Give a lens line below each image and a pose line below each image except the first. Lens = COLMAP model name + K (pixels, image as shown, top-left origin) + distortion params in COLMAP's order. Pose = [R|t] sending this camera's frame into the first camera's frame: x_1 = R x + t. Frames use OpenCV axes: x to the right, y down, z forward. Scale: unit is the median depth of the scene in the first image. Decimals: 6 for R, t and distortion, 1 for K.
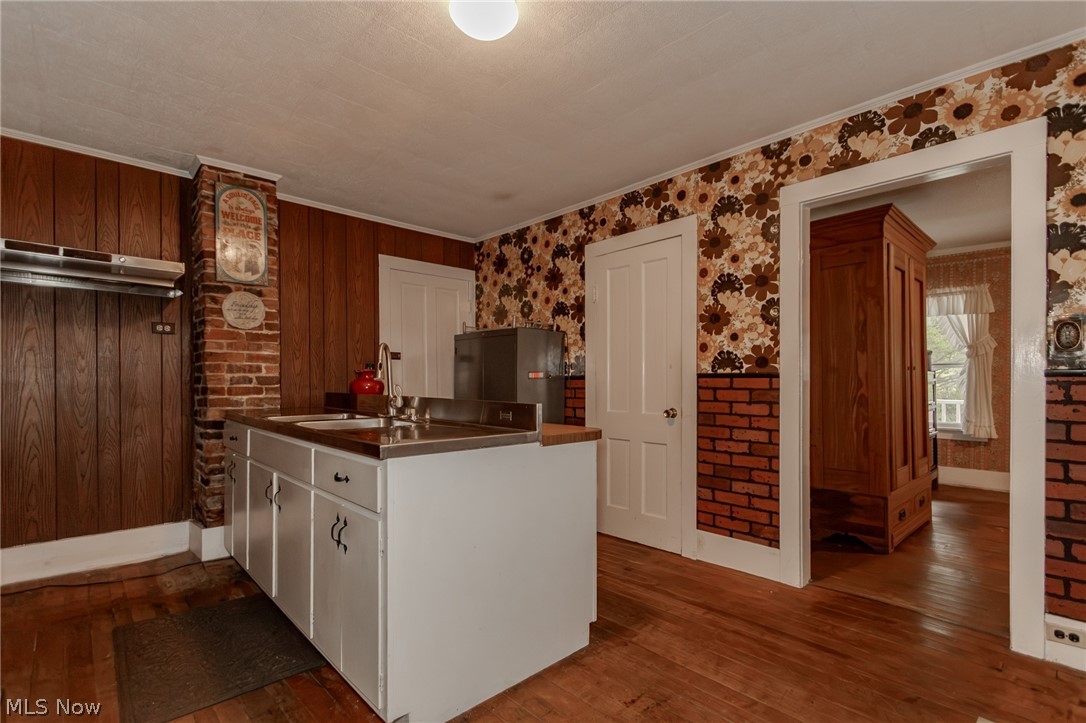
lens RADIAL K [[498.6, 0, 548.1], [0, 498.6, 382.7], [0, 0, 1]] dist [0.012207, -0.004513]
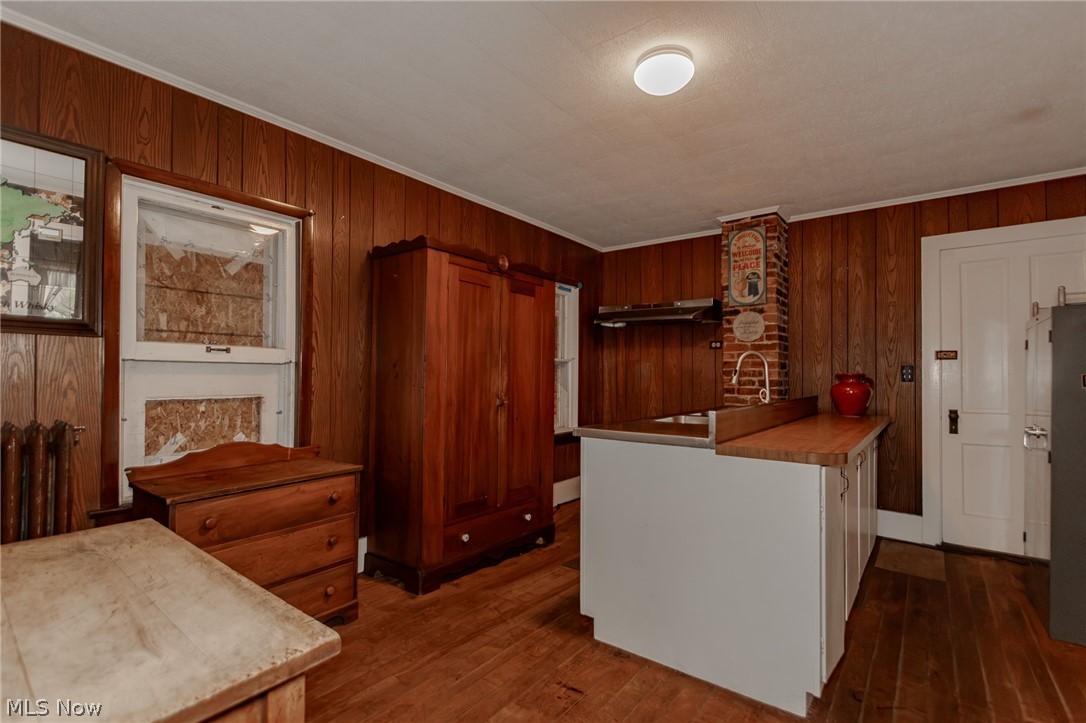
lens RADIAL K [[498.6, 0, 545.7], [0, 498.6, 368.1], [0, 0, 1]] dist [0.012207, -0.004513]
pose [[0.191745, -0.015138, -0.981328, 0.513594], [-0.009102, 0.999811, -0.017202, -0.015492], [0.981402, 0.012231, 0.191571, 0.269970]]
